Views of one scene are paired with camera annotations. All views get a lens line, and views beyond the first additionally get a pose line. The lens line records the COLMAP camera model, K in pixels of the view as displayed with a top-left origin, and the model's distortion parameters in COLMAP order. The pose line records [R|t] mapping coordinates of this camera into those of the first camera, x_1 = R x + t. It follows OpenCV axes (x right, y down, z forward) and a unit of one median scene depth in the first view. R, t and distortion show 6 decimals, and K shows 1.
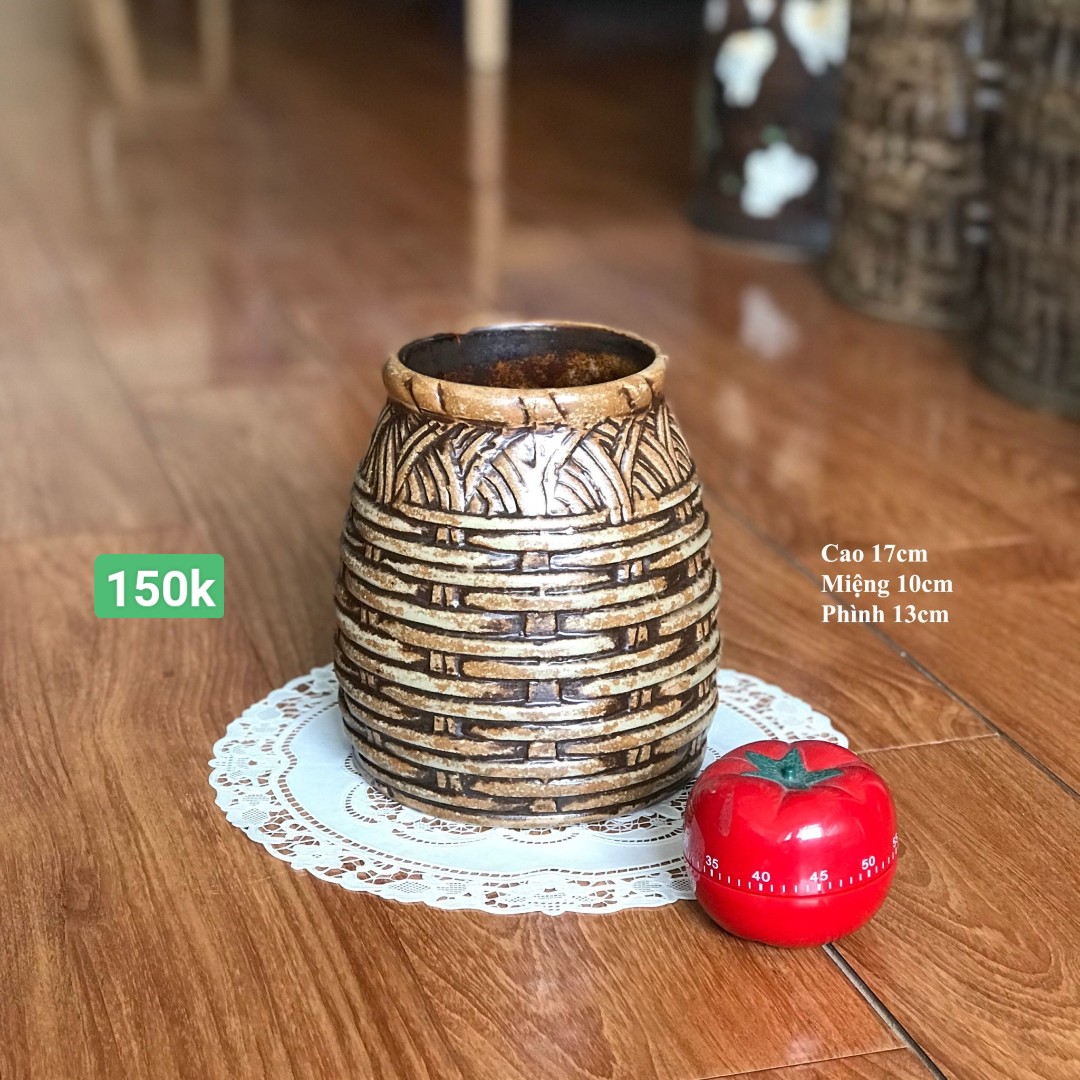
lens RADIAL K [[2360.0, 0, 539.2], [0, 2360.0, 572.6], [0, 0, 1]] dist [-0.046678, 0.786667]
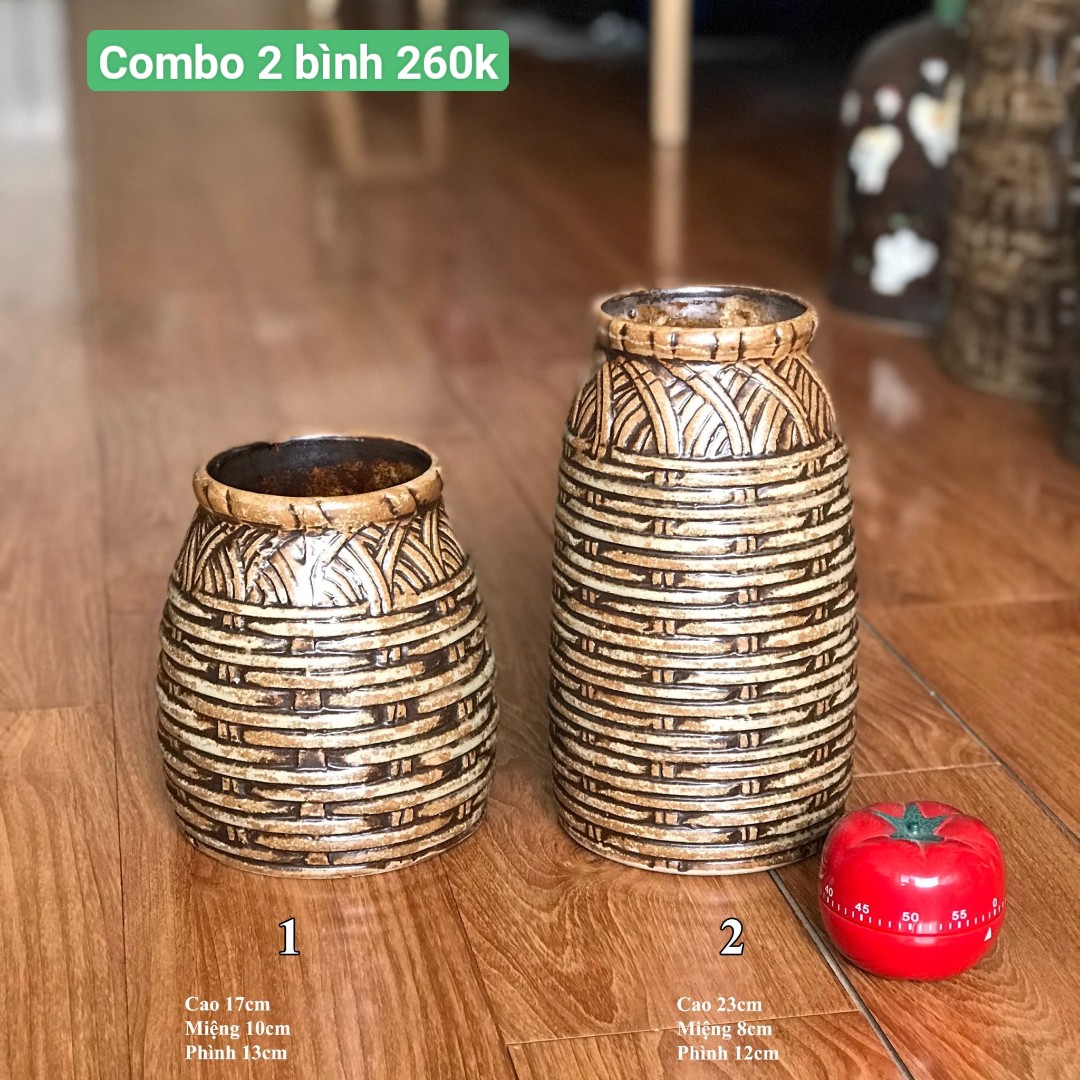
lens RADIAL K [[2351.5, 0, 541.0], [0, 2351.5, 499.5], [0, 0, 1]] dist [0.046372, 0.078176]
pose [[0.995116, 0.022296, -0.096166, 0.095576], [-0.027034, 0.998469, -0.048250, 0.001370], [0.094943, 0.050614, 0.994195, -0.217345]]
